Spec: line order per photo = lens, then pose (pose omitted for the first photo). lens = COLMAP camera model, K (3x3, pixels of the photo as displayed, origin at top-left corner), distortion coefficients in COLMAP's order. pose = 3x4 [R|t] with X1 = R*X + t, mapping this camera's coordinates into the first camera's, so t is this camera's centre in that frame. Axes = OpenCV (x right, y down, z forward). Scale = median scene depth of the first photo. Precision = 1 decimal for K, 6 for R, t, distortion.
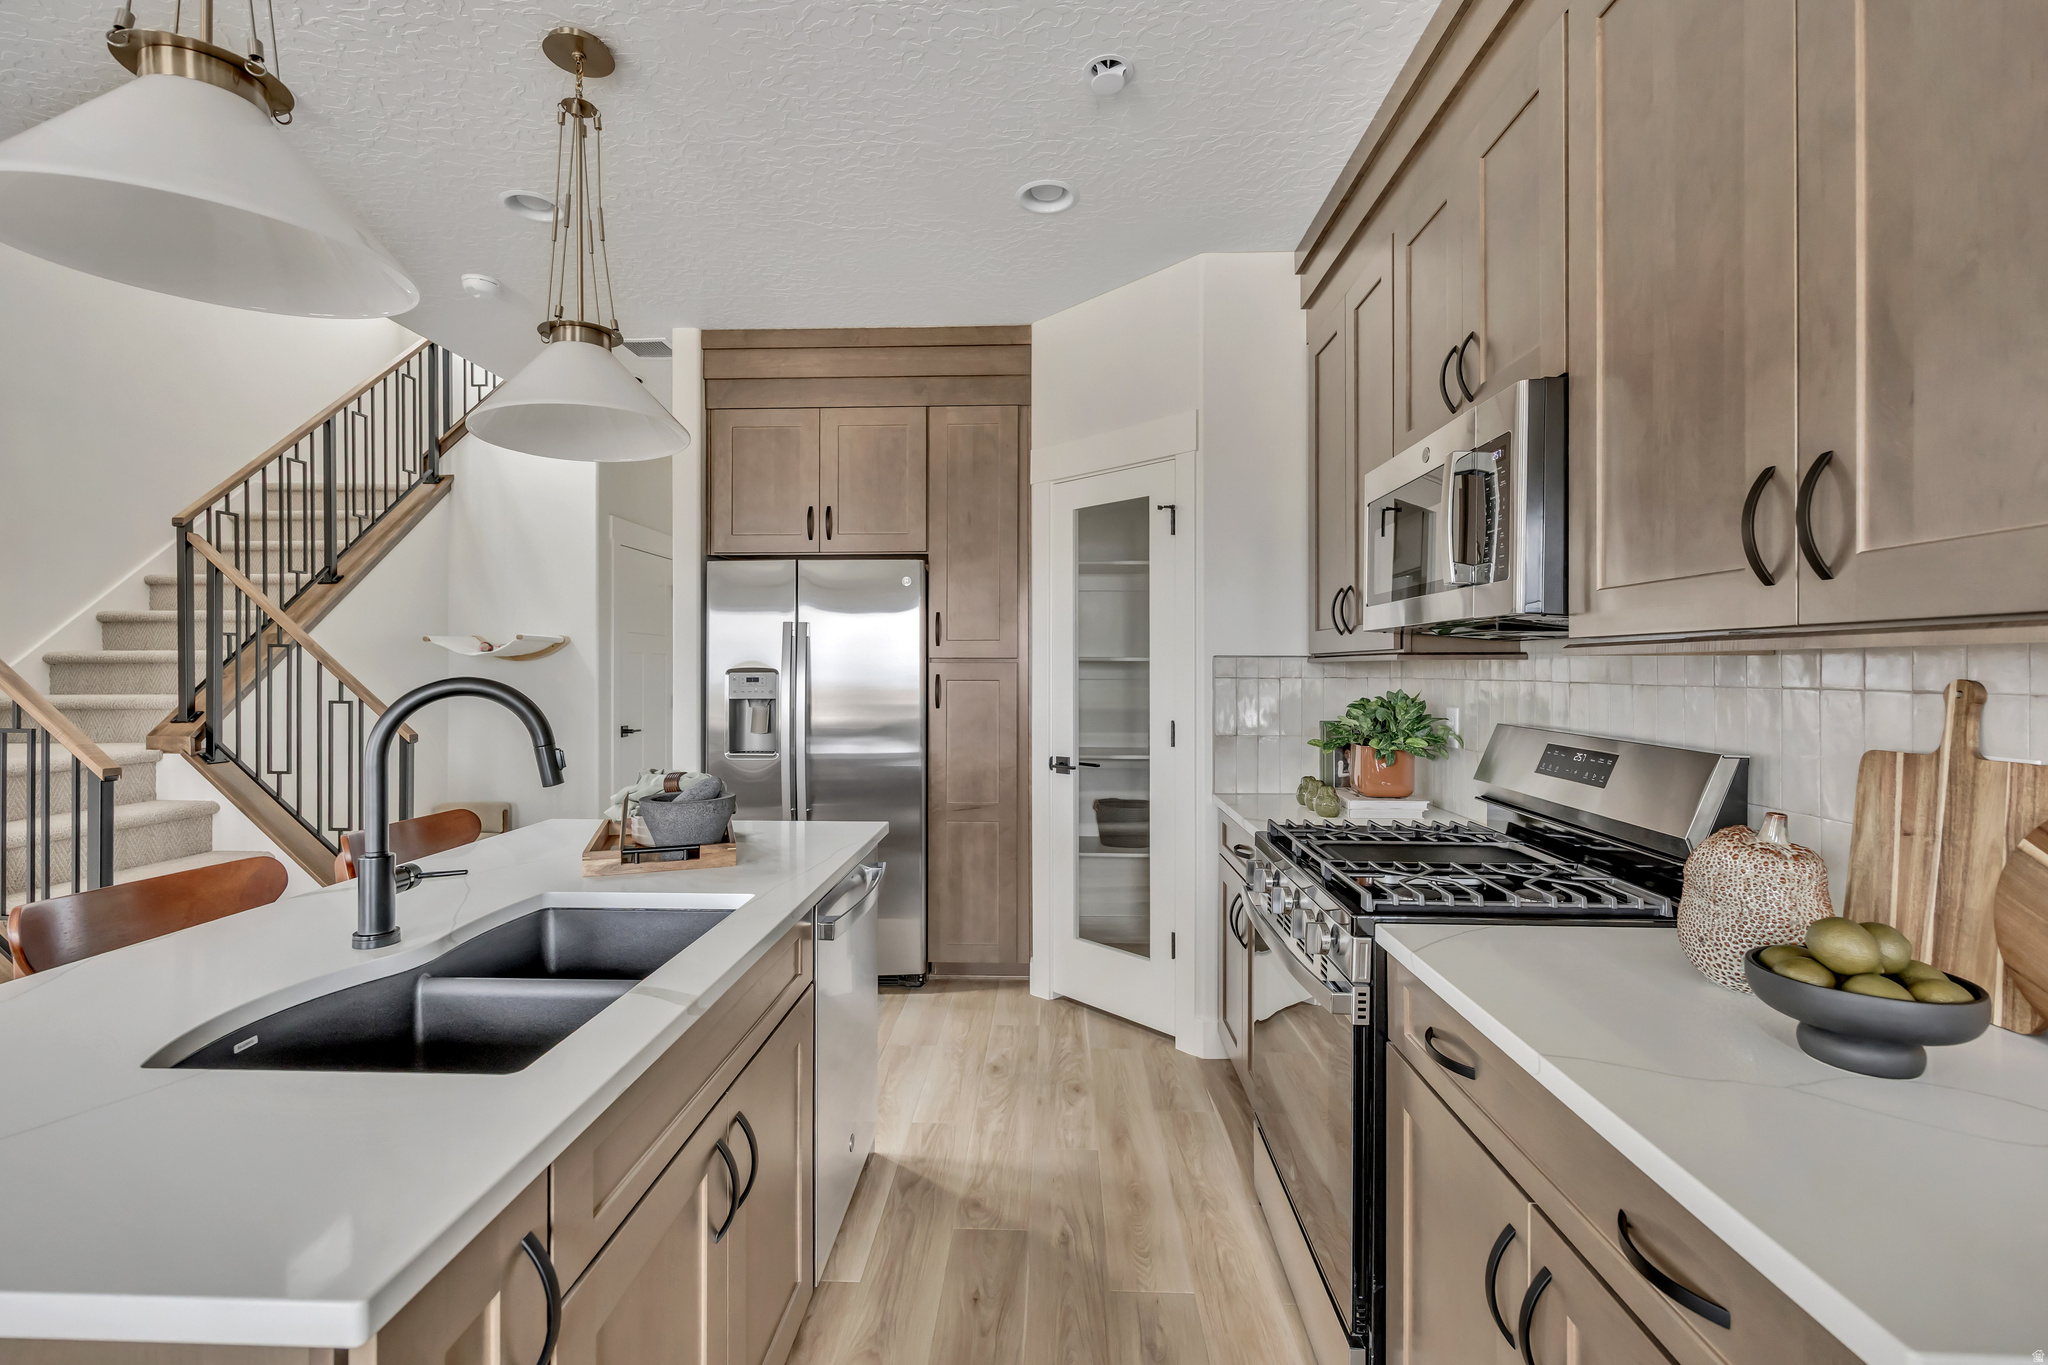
lens RADIAL K [[881.5, 0, 1026.9], [0, 881.5, 674.7], [0, 0, 1]] dist [-0.010597, 0.001055]
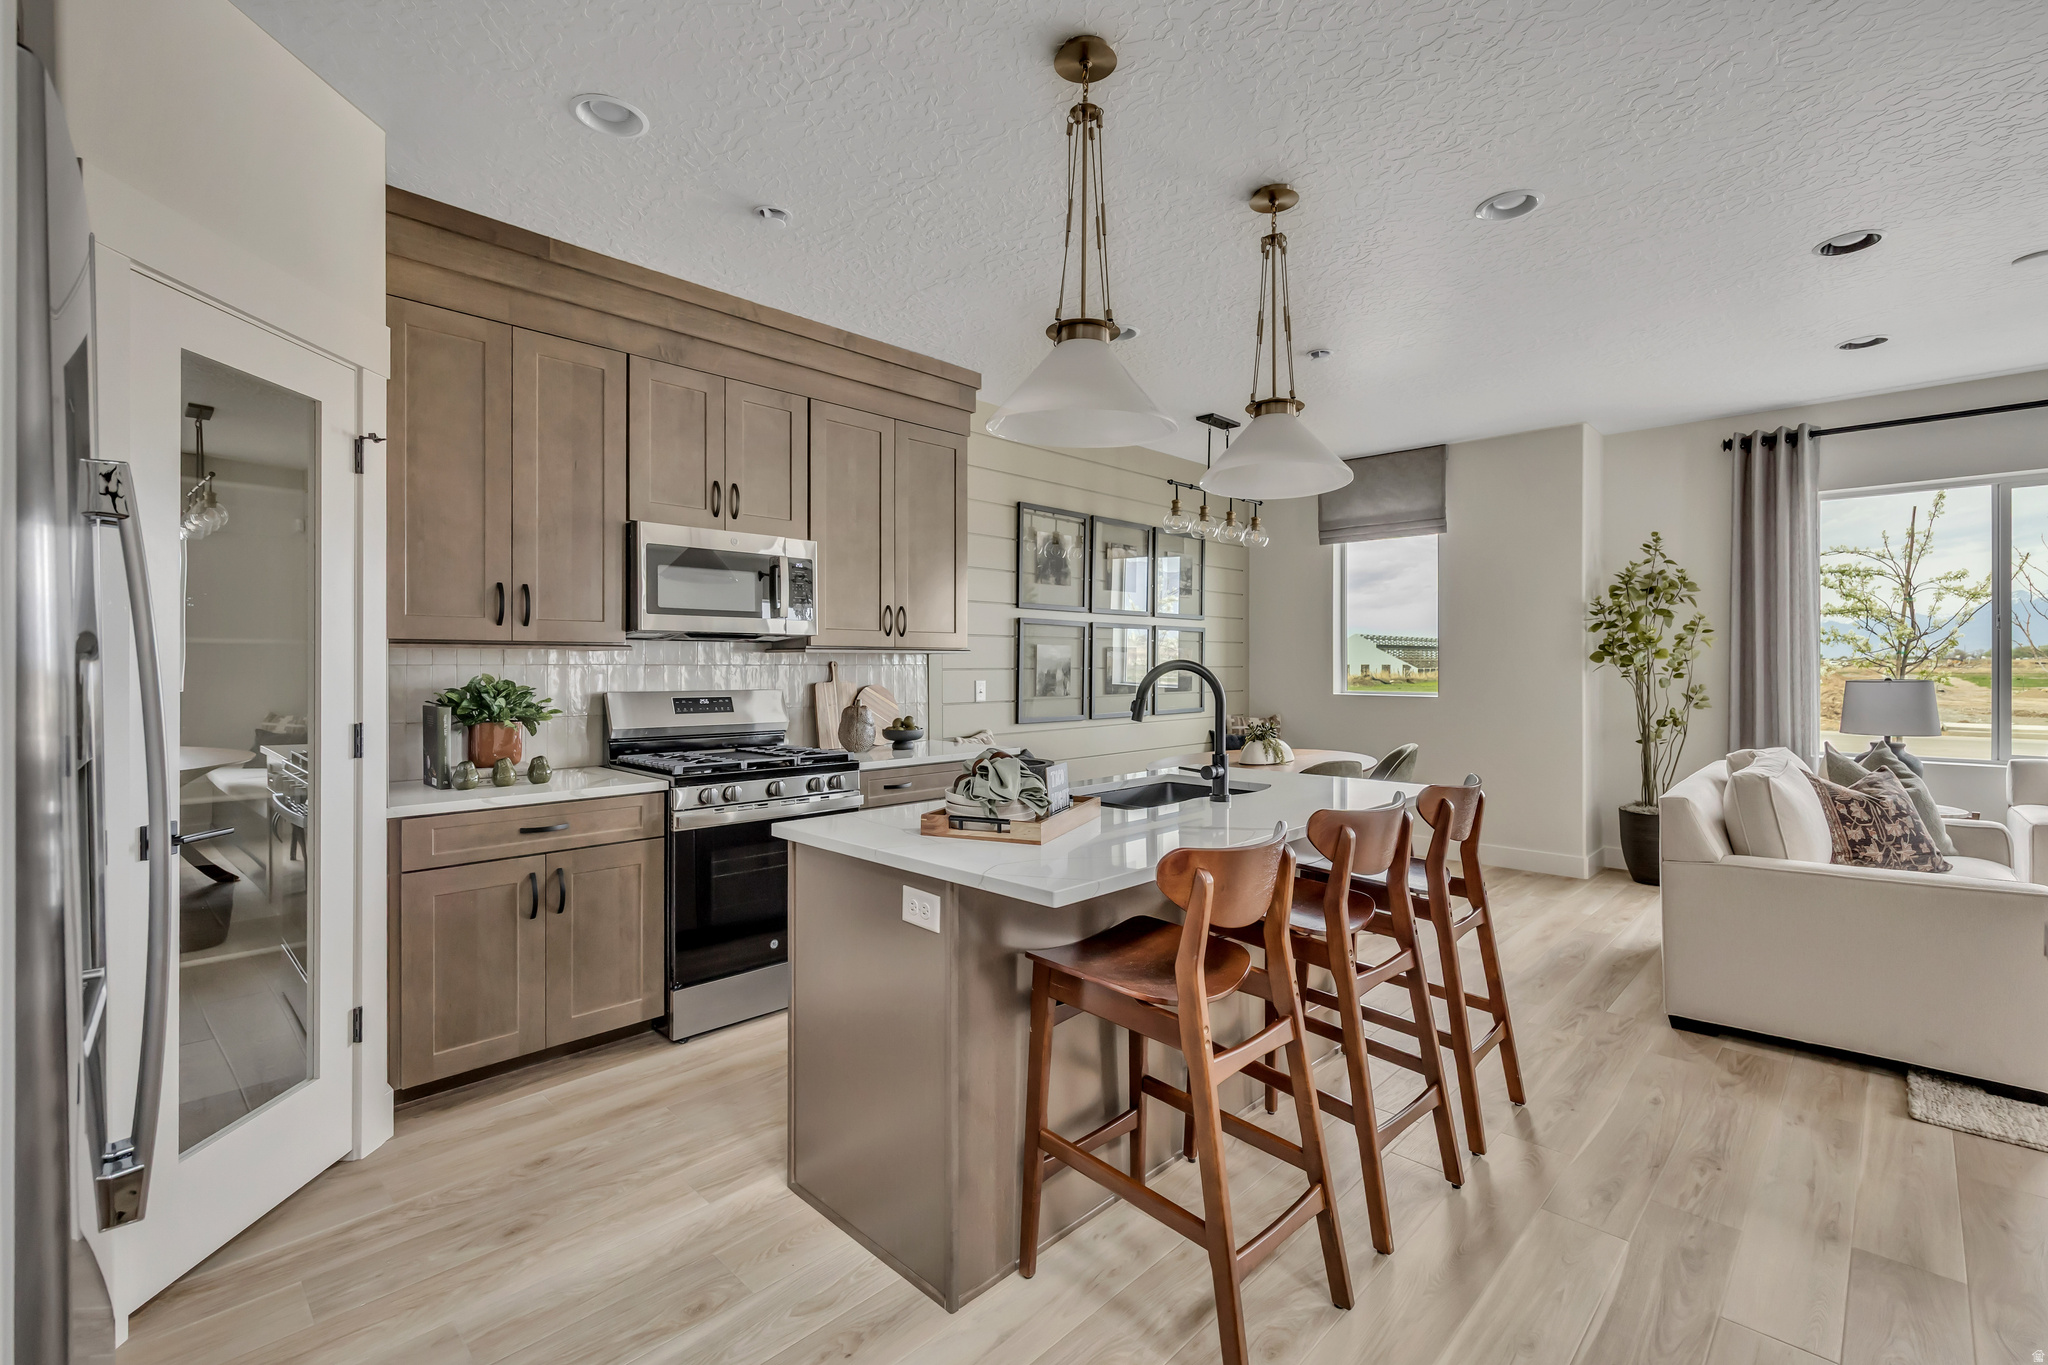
lens RADIAL K [[900.6, 0, 1025.4], [0, 900.6, 667.6], [0, 0, 1]] dist [-0.005019, -0.000762]
pose [[-0.737661, 0.002762, 0.675165, -0.653742], [0.008701, 0.999947, 0.005415, 0.006364], [-0.675115, 0.009869, -0.737647, 1.010964]]
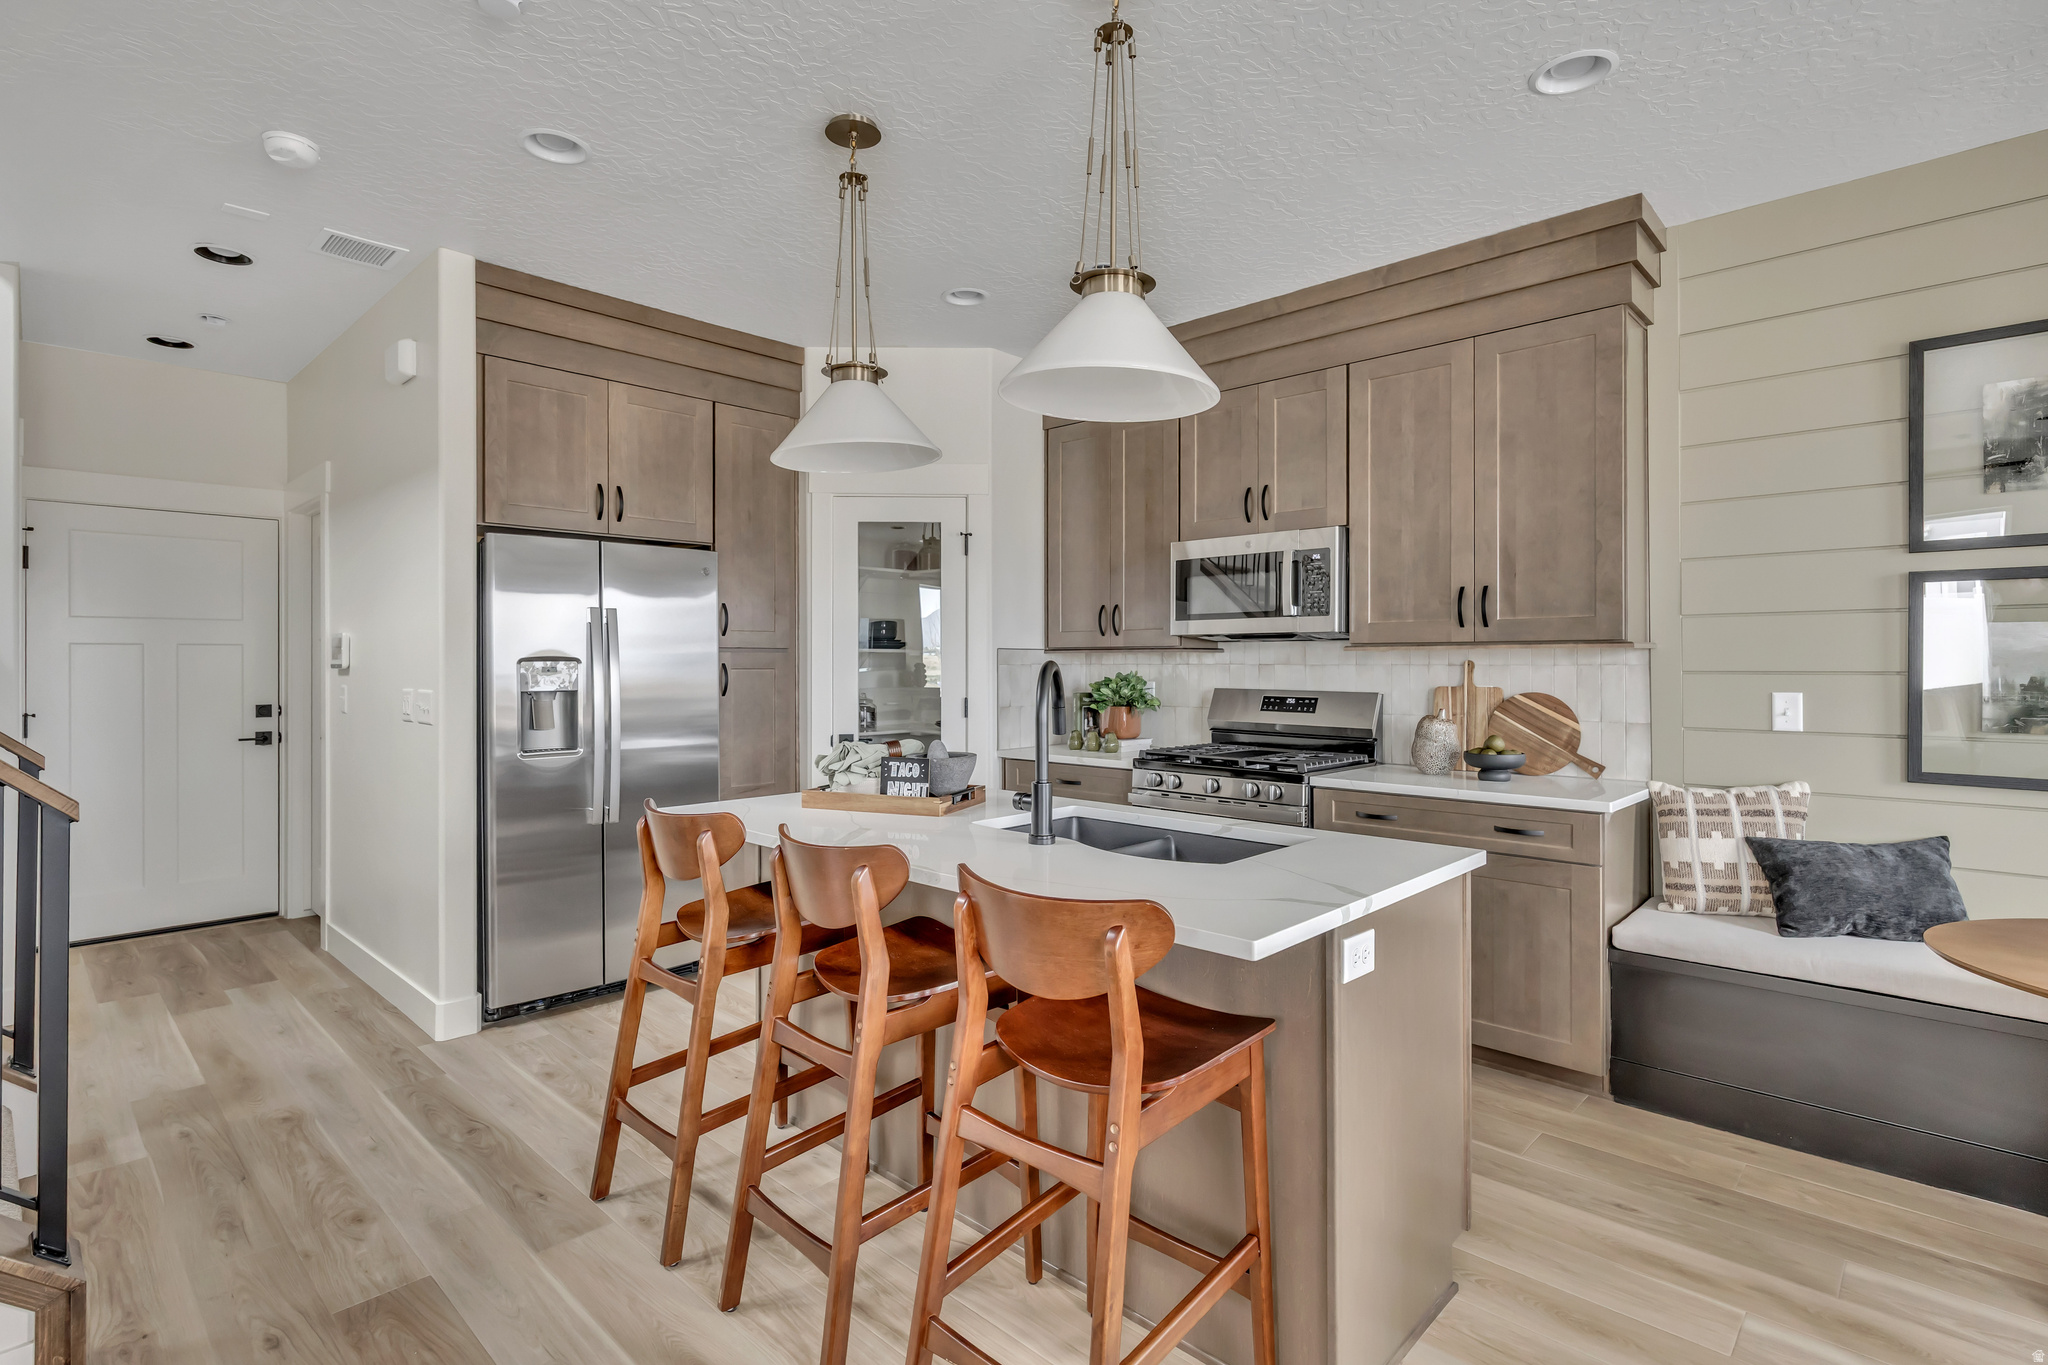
lens RADIAL K [[999.4, 0, 1025.8], [0, 999.4, 661.2], [0, 0, 1]] dist [0.003240, 0.000784]
pose [[0.664853, 0.001481, 0.746972, -0.754920], [0.006755, 0.999945, -0.007995, 0.008172], [-0.746943, 0.010361, 0.664807, -0.038283]]
